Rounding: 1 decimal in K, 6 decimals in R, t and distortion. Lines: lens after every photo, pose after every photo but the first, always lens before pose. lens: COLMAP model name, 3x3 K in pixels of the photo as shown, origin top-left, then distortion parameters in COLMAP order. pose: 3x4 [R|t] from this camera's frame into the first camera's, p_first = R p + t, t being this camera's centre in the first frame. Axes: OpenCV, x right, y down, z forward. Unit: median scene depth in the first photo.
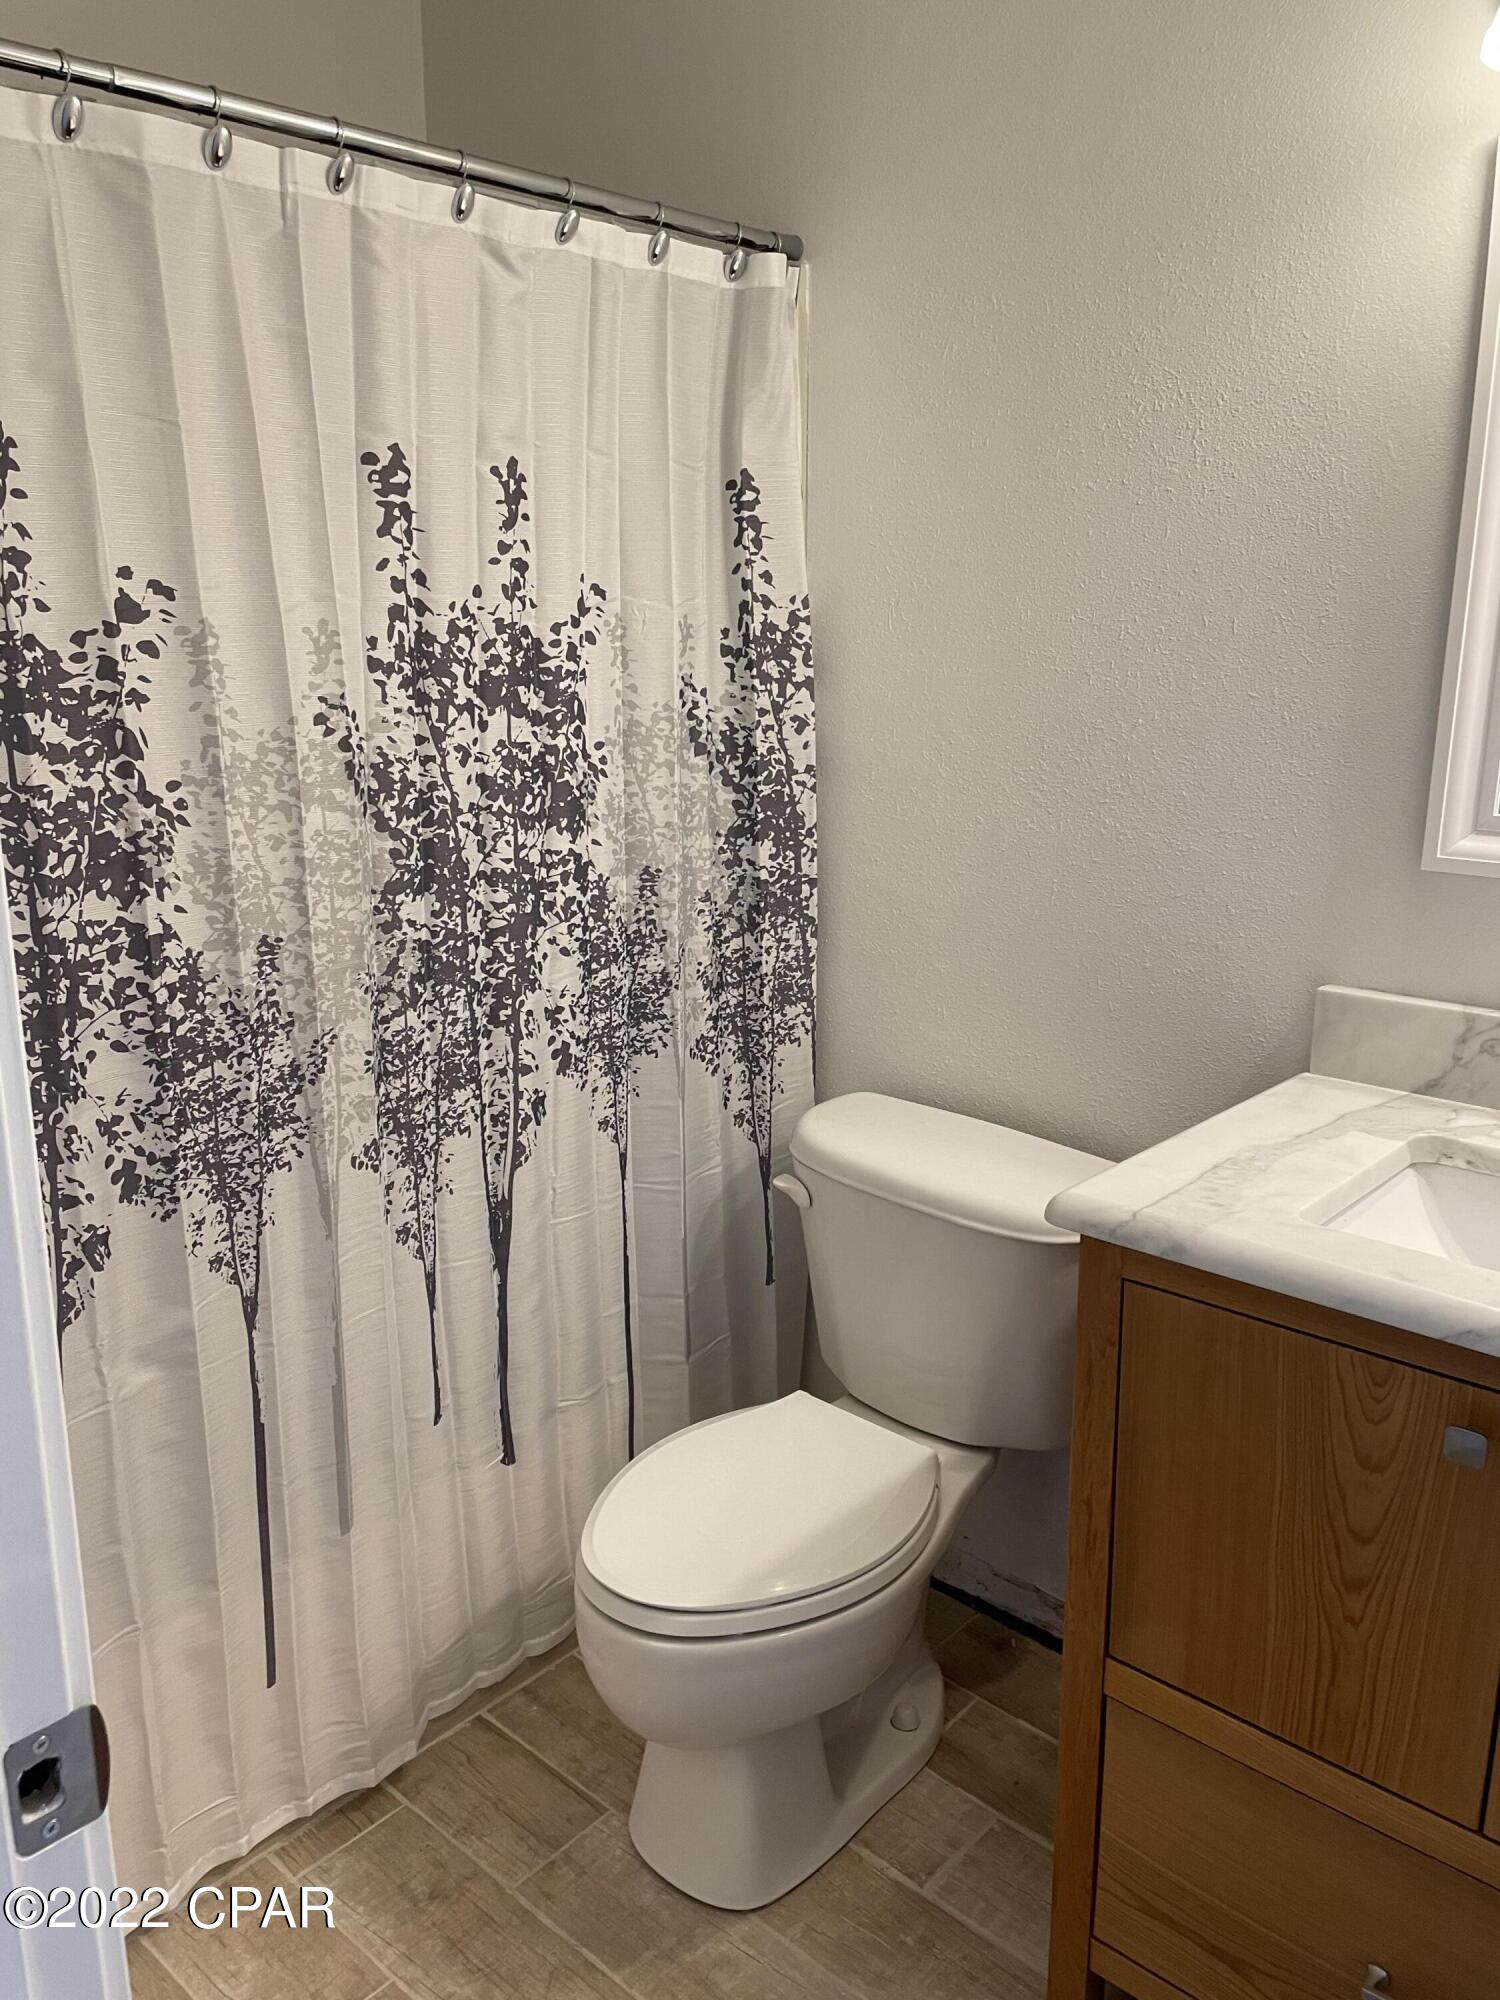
lens RADIAL K [[1513.5, 0, 761.8], [0, 1513.5, 999.6], [0, 0, 1]] dist [0.091476, -0.124191]
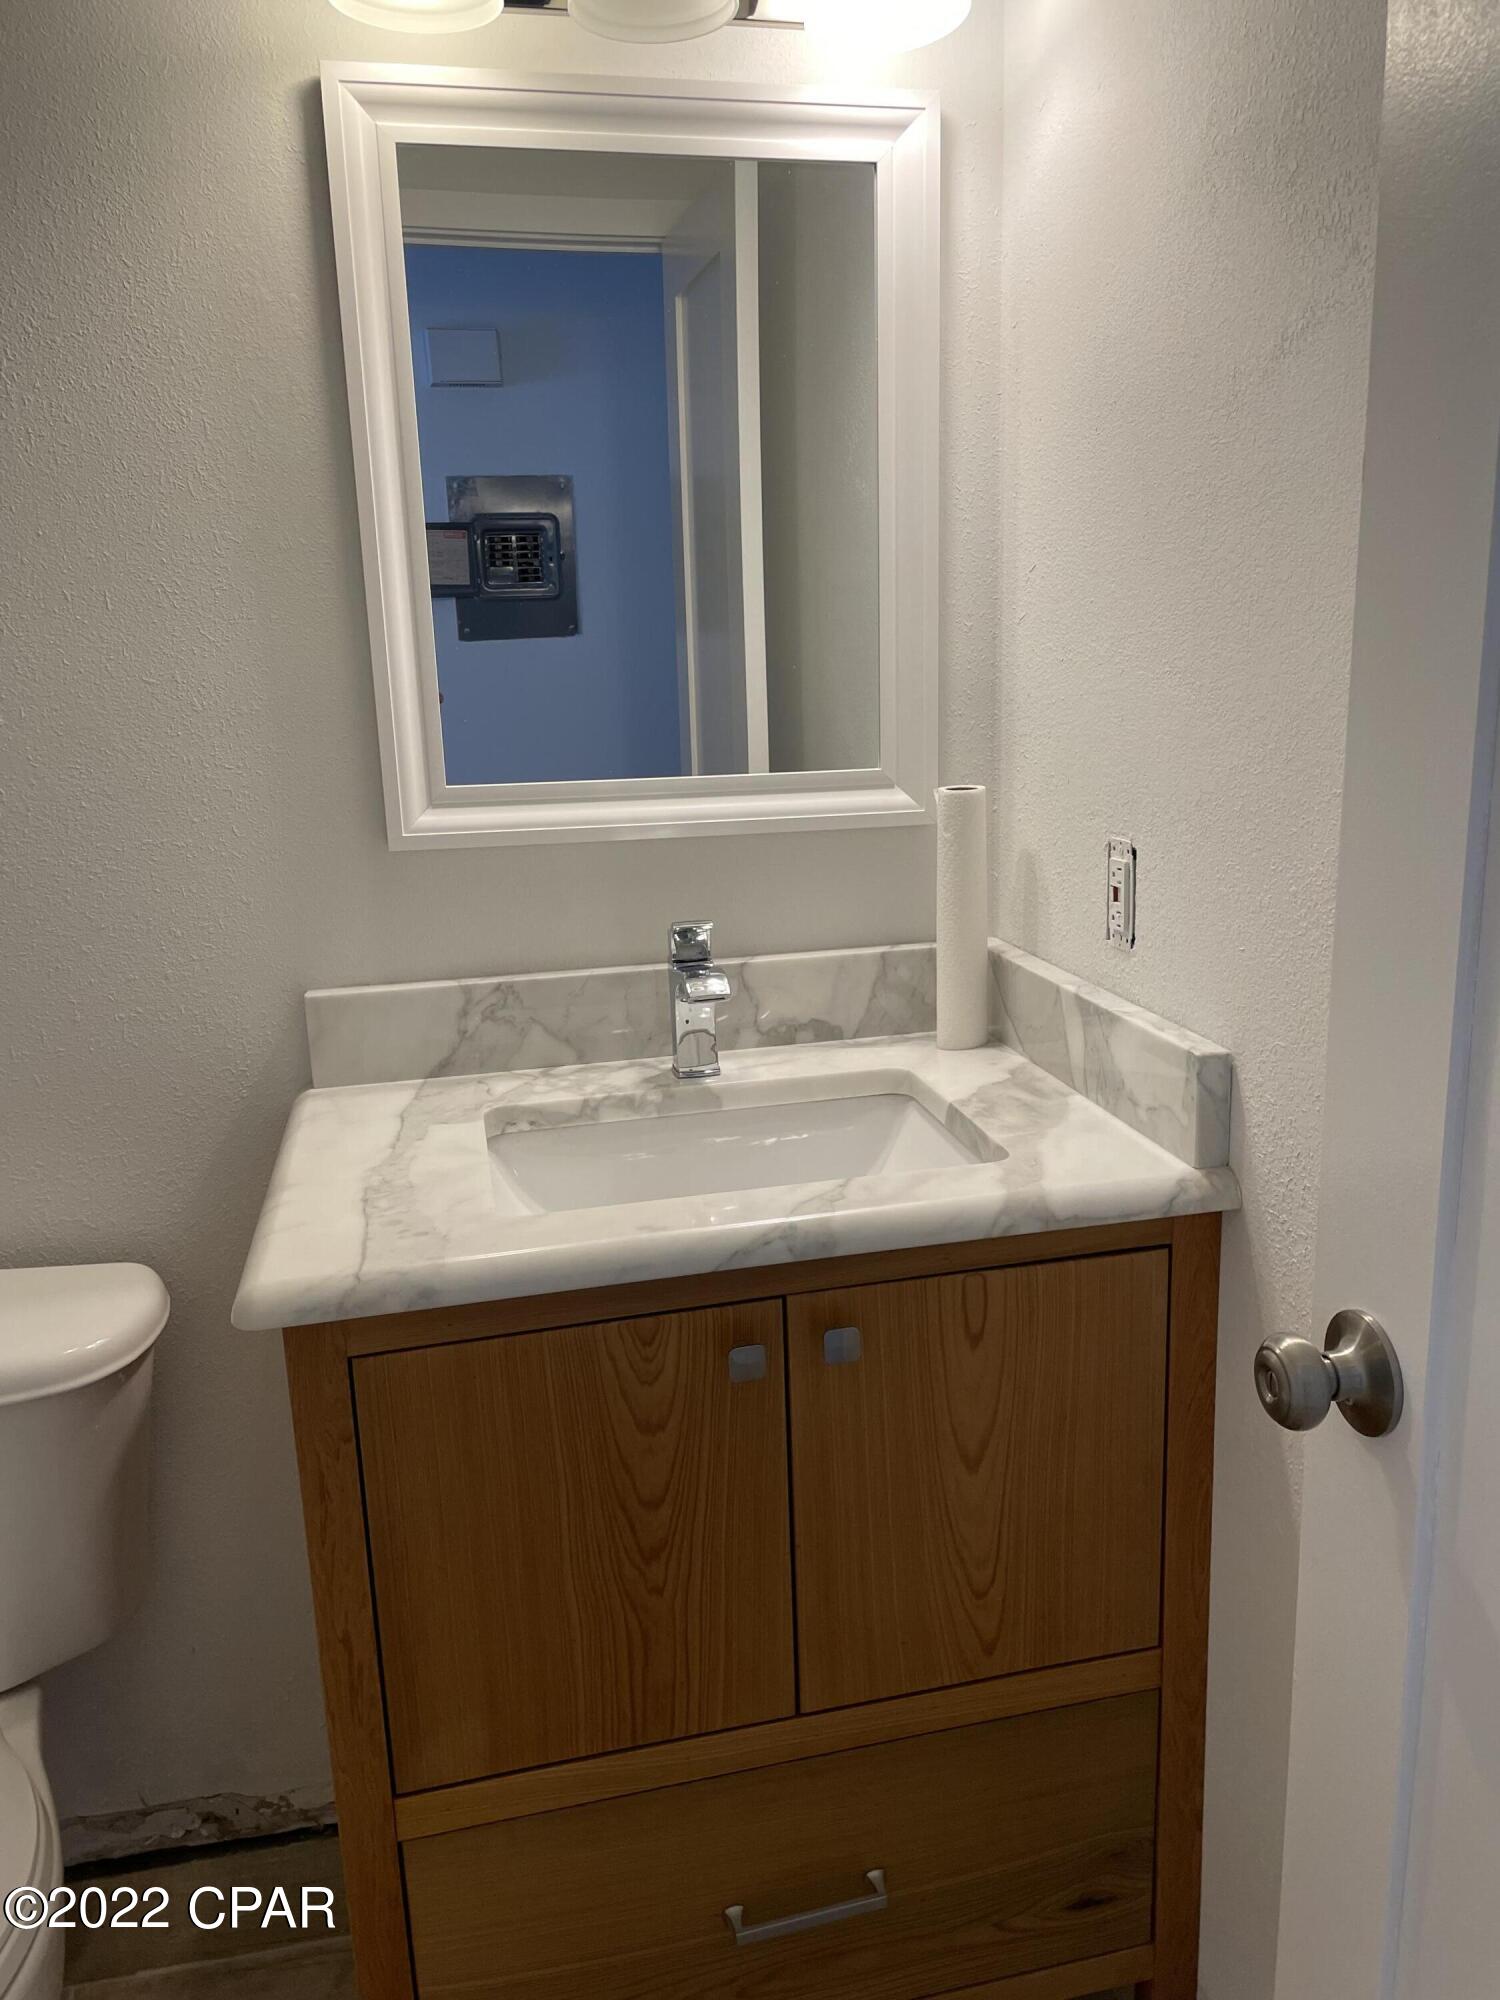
lens RADIAL K [[1513.5, 0, 761.8], [0, 1513.5, 999.6], [0, 0, 1]] dist [0.091476, -0.124191]
pose [[0.574198, -0.204476, 0.792771, -0.230958], [0.224436, 0.970528, 0.087766, -0.027252], [-0.787353, 0.127531, 0.603167, 0.261471]]
